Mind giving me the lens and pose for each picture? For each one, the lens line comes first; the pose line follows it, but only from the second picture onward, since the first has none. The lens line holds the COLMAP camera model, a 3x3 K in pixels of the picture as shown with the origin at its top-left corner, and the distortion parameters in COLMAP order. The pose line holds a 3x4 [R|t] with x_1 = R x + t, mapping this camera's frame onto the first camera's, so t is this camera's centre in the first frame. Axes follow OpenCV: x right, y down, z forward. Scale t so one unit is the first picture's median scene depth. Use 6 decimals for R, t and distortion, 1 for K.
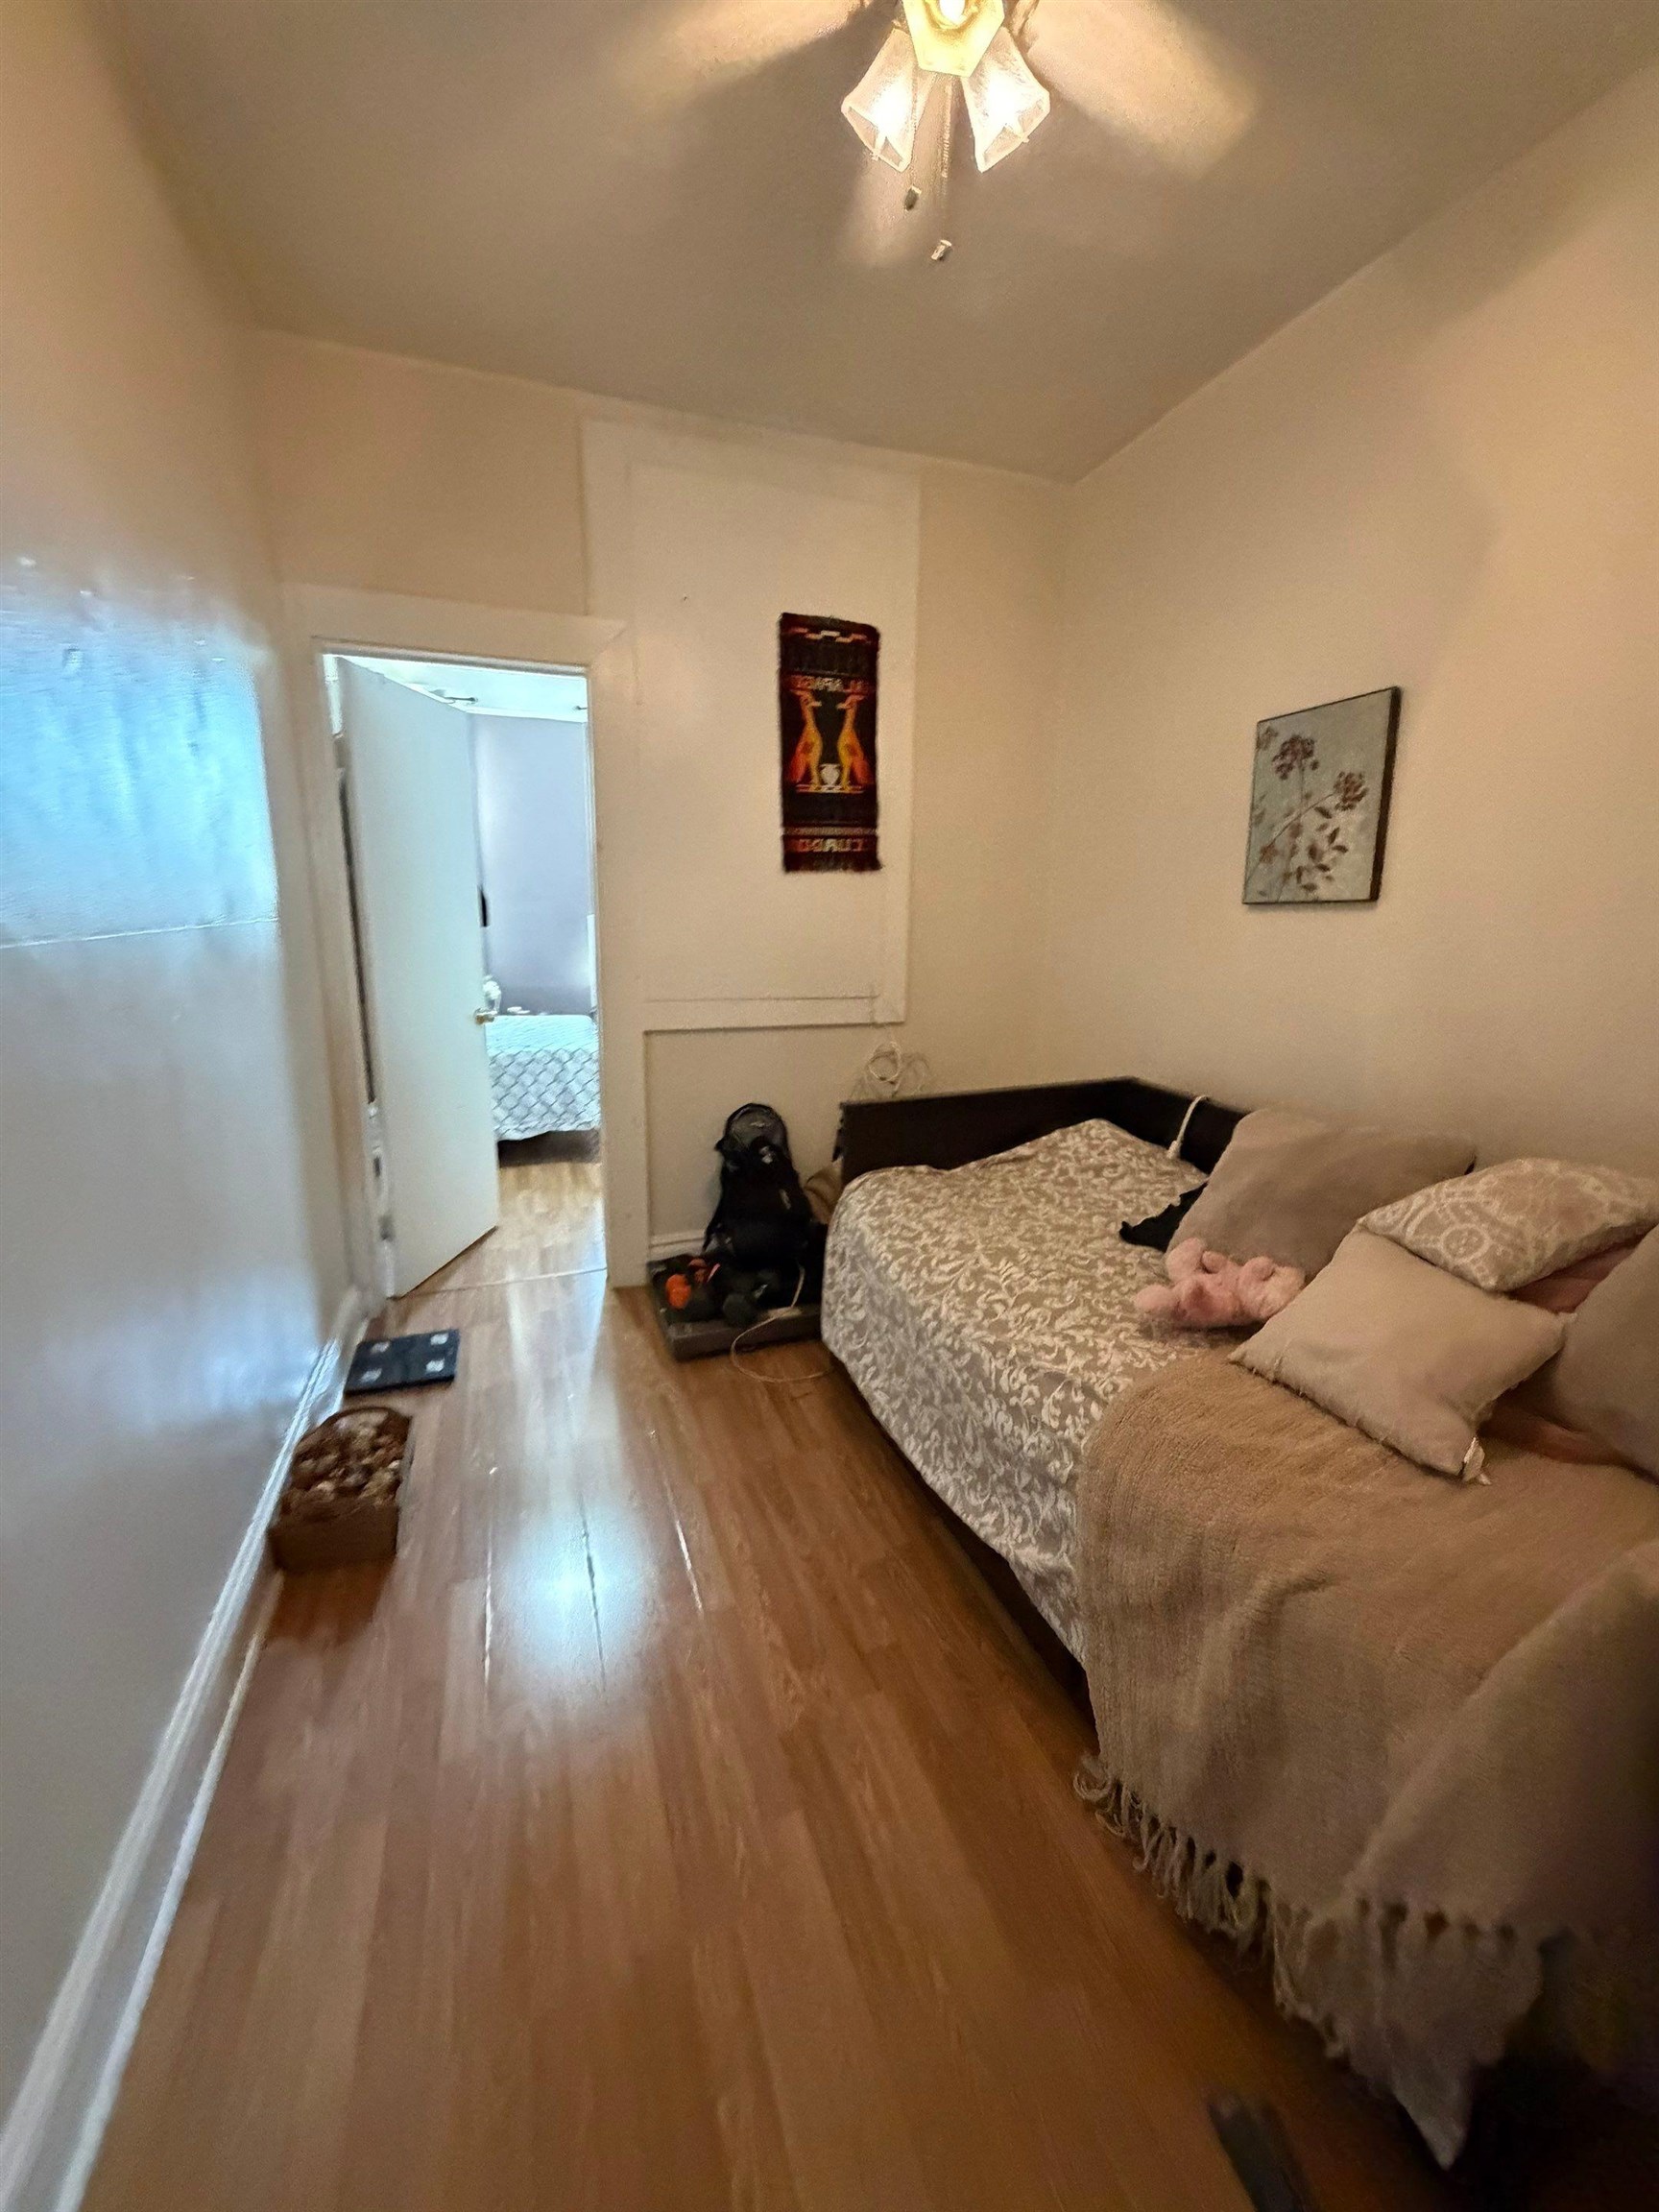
lens RADIAL K [[881.9, 0, 835.8], [0, 881.9, 1098.0], [0, 0, 1]] dist [-0.000391, -0.000418]
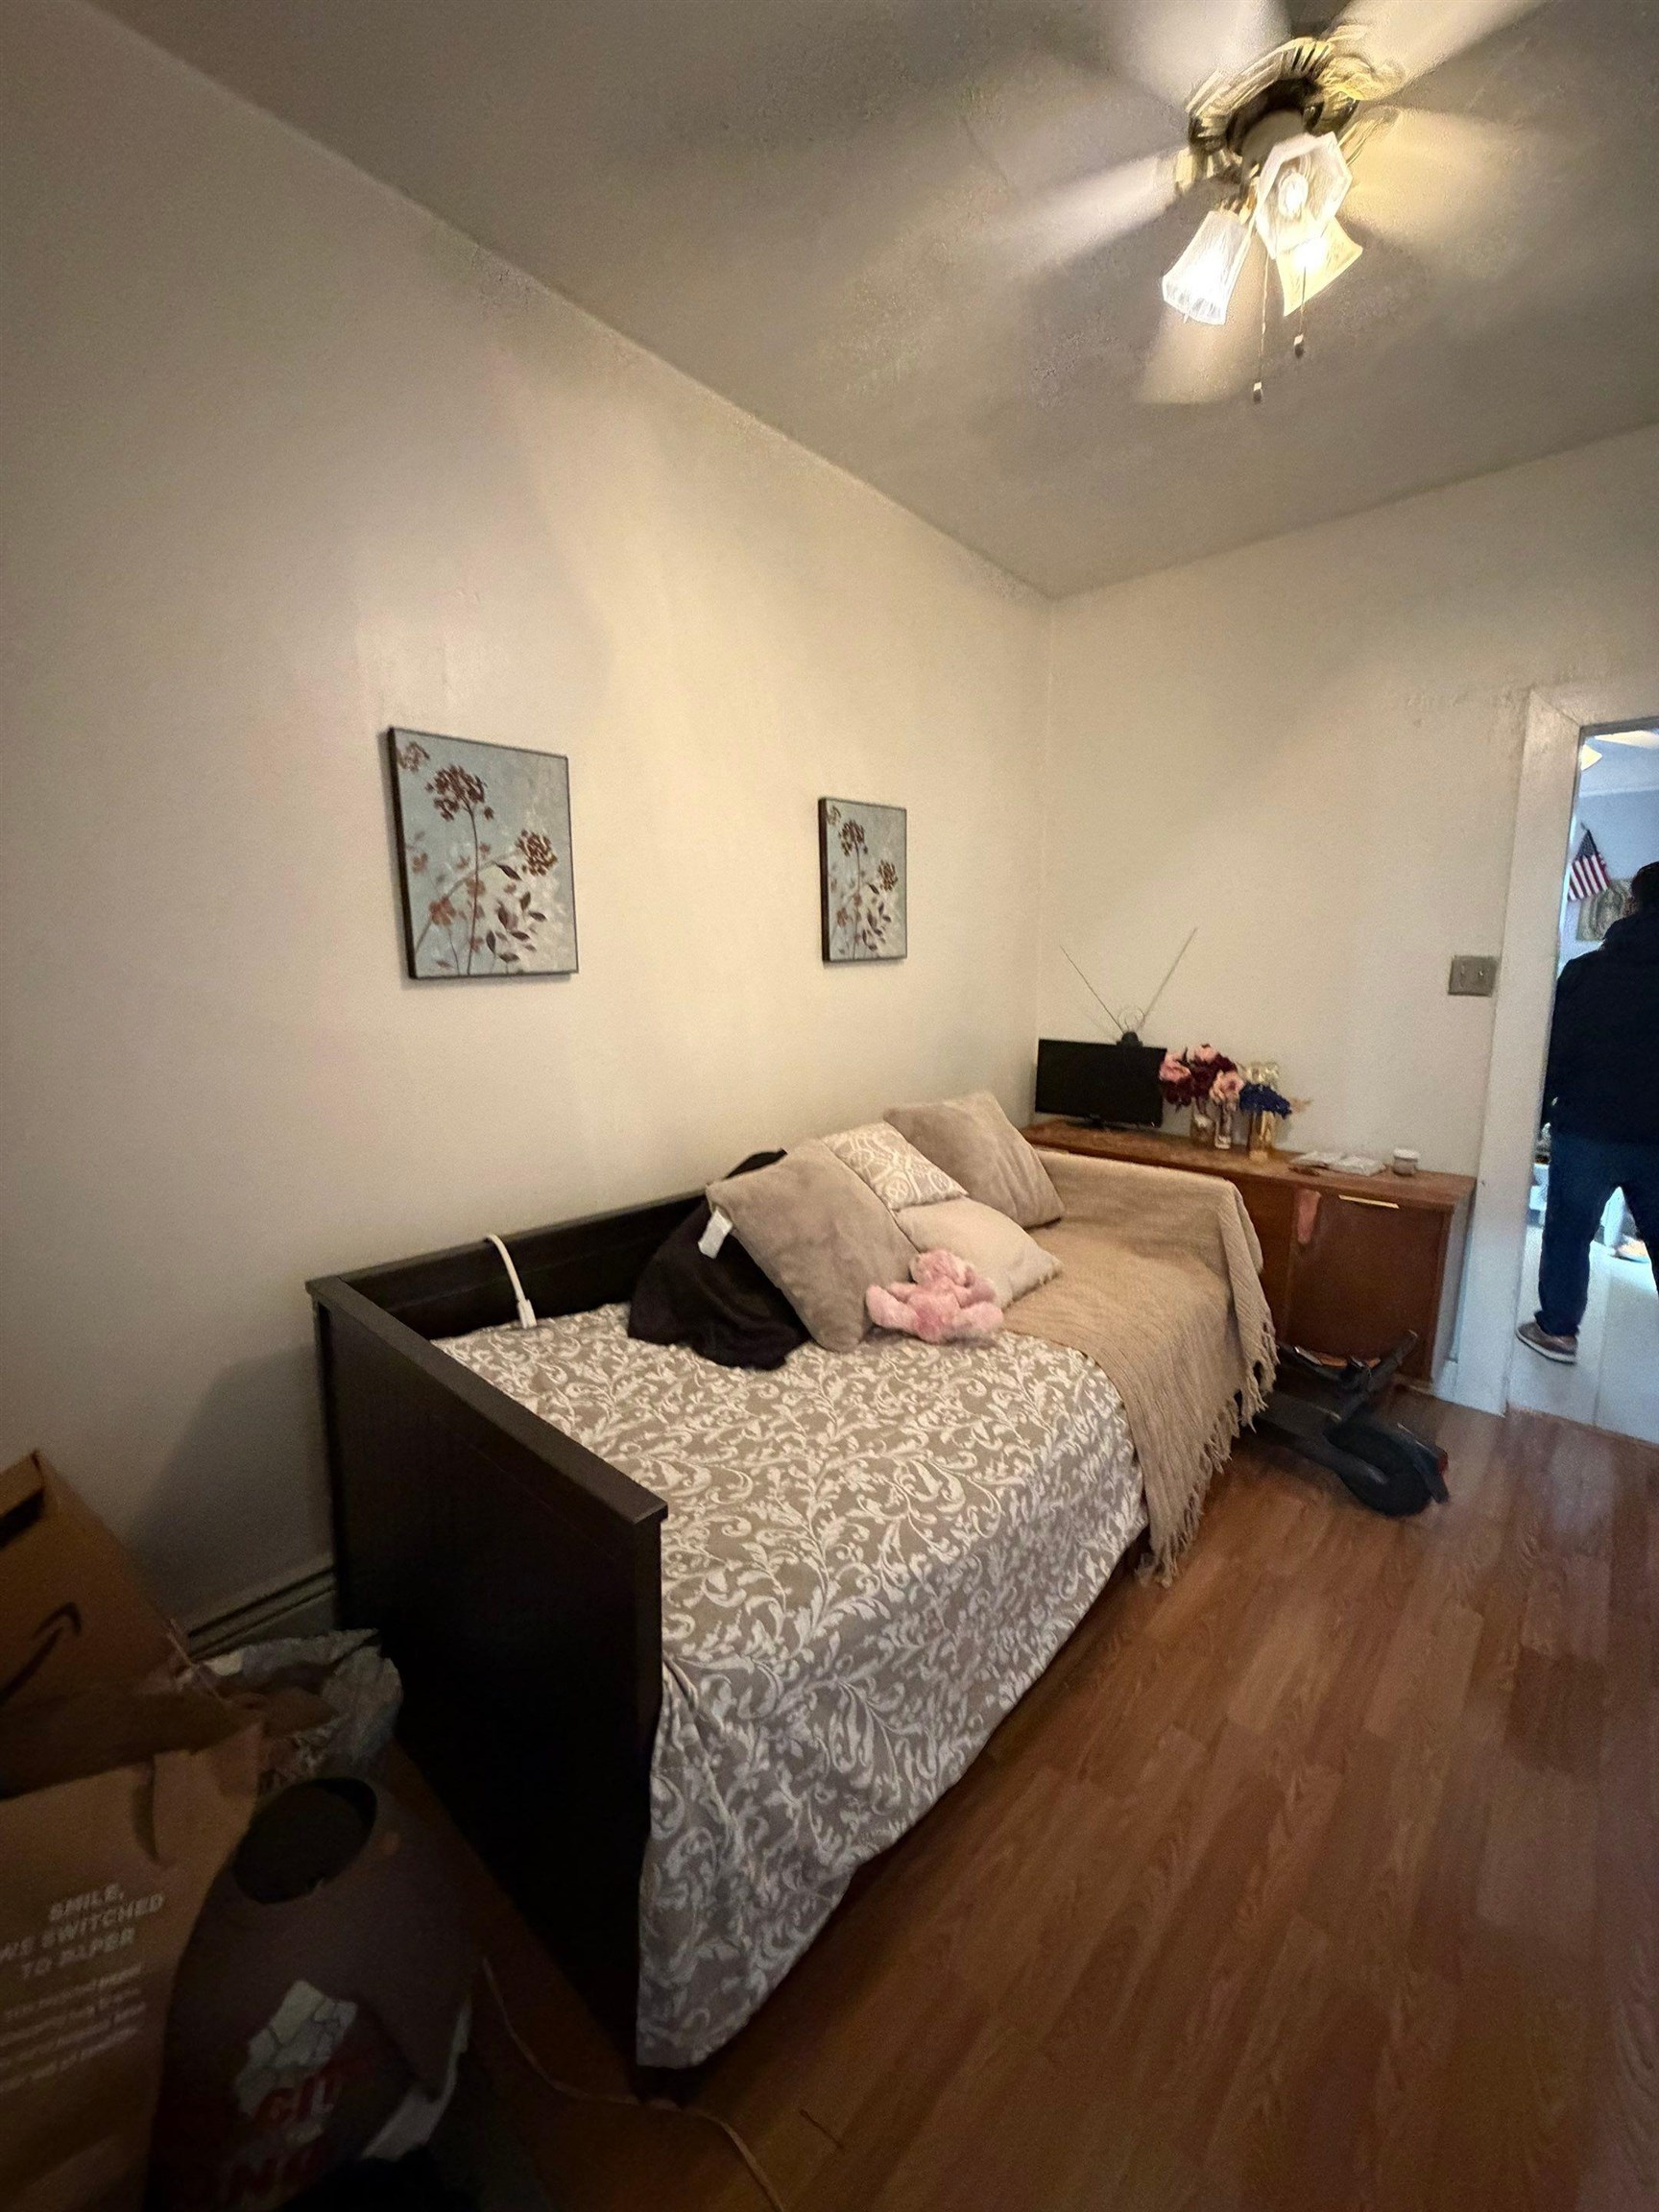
lens RADIAL K [[881.9, 0, 835.8], [0, 881.9, 1098.0], [0, 0, 1]] dist [-0.000391, -0.000418]
pose [[-0.466422, -0.088238, 0.880150, -0.378338], [0.228635, 0.949174, 0.216320, -0.232001], [-0.854504, 0.302130, -0.422541, 1.179507]]
